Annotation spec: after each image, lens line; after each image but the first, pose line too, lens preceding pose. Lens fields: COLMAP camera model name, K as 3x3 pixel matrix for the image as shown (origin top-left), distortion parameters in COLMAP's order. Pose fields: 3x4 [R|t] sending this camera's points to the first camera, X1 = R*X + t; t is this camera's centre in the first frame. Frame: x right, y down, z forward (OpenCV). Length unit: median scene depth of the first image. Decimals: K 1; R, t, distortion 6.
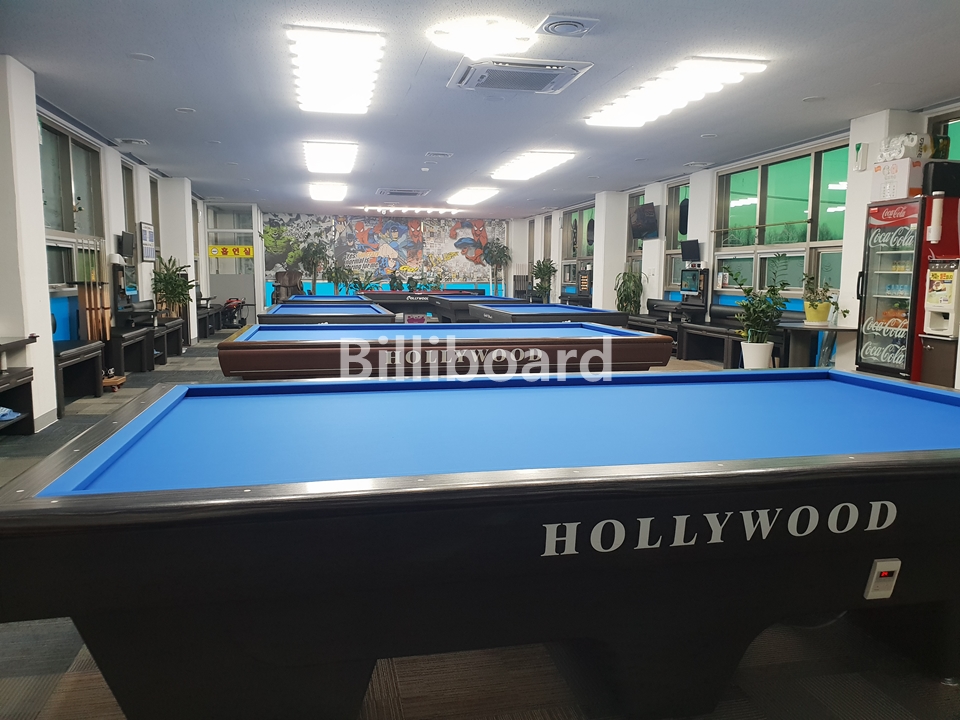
lens RADIAL K [[735.9, 0, 488.7], [0, 735.9, 353.9], [0, 0, 1]] dist [0.056557, -0.092759]
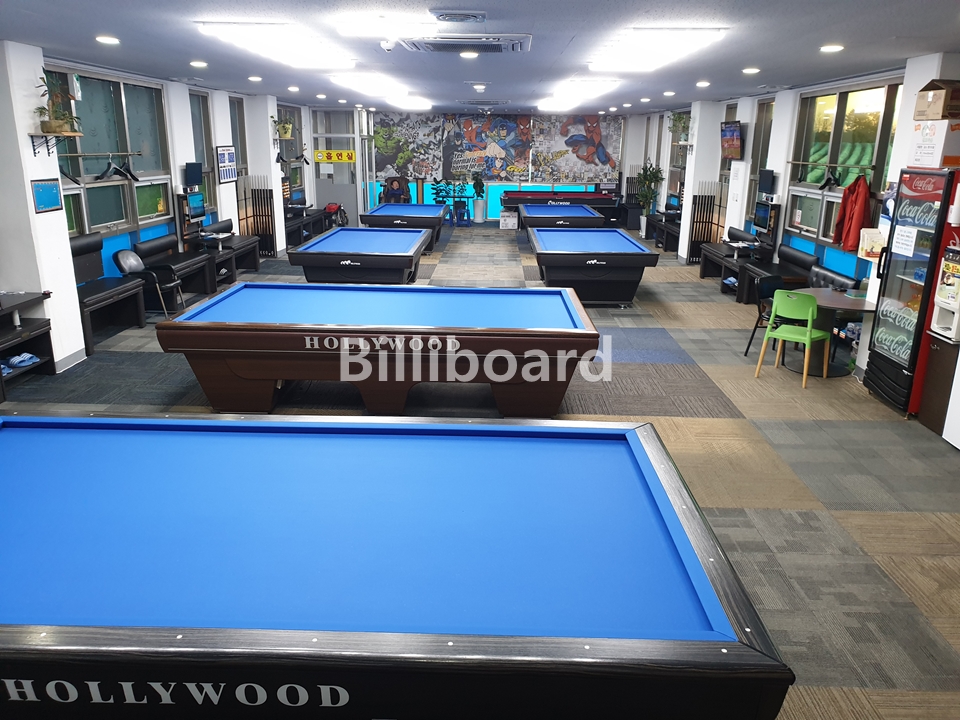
lens RADIAL K [[735.9, 0, 420.6], [0, 735.9, 354.6], [0, 0, 1]] dist [0.056557, -0.092759]
pose [[0.971210, 0.064770, -0.229251, 0.193671], [-0.033211, 0.989745, 0.138933, -0.095708], [0.235899, -0.127319, 0.963401, 0.011670]]
